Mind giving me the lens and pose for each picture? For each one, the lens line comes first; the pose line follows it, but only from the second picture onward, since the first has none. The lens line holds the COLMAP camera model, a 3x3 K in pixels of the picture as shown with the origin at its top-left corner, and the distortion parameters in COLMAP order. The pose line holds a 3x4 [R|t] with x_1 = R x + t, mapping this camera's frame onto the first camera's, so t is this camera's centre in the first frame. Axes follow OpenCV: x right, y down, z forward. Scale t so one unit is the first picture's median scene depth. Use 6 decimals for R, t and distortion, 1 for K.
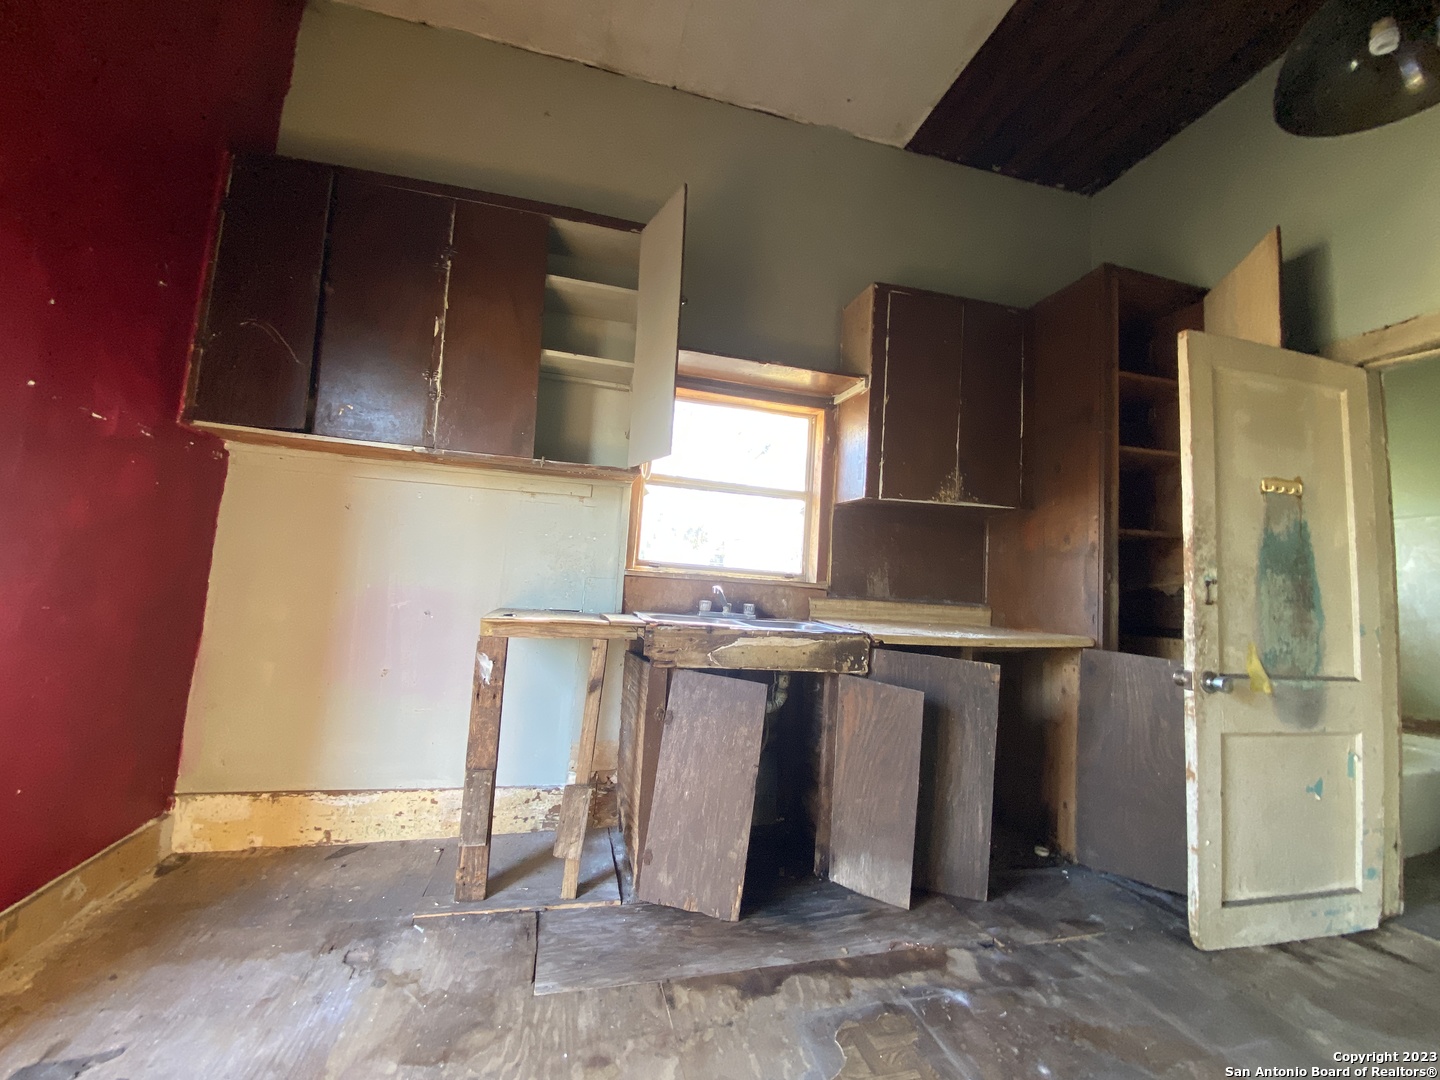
lens RADIAL K [[585.9, 0, 712.9], [0, 585.9, 534.4], [0, 0, 1]] dist [0.004200, -0.004108]
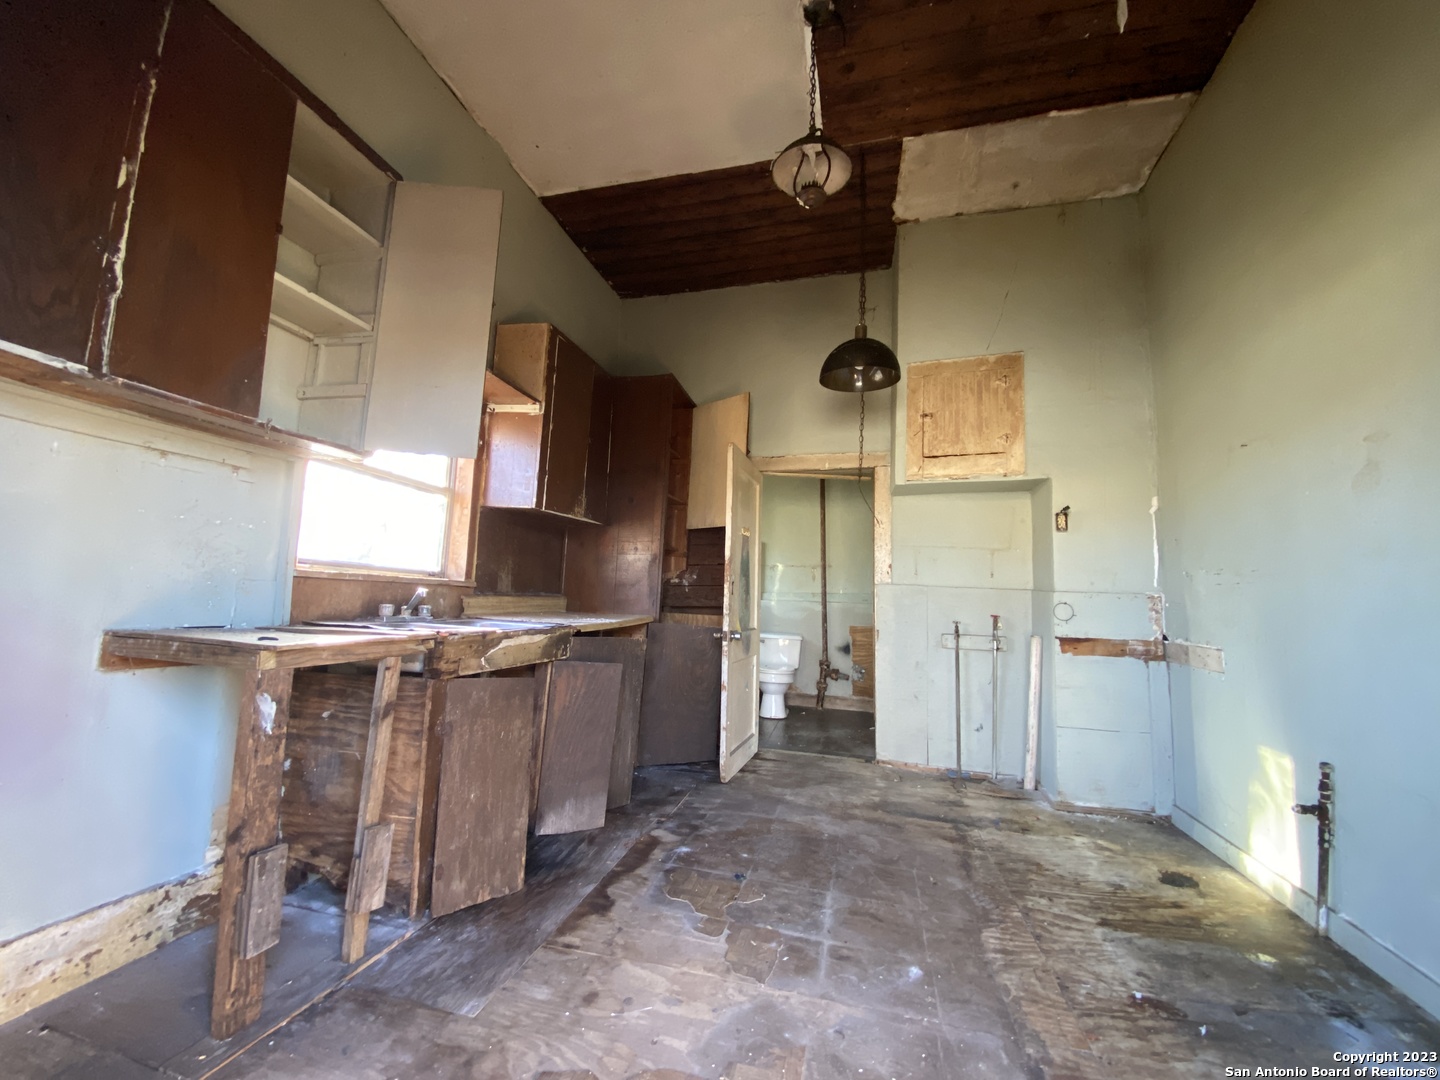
lens RADIAL K [[583.9, 0, 712.9], [0, 583.9, 535.2], [0, 0, 1]] dist [0.003578, -0.011825]
pose [[0.482020, 0.056971, 0.874306, -0.719655], [-0.093238, 0.995553, -0.013467, -0.034243], [-0.871185, -0.075027, 0.485188, 0.166093]]
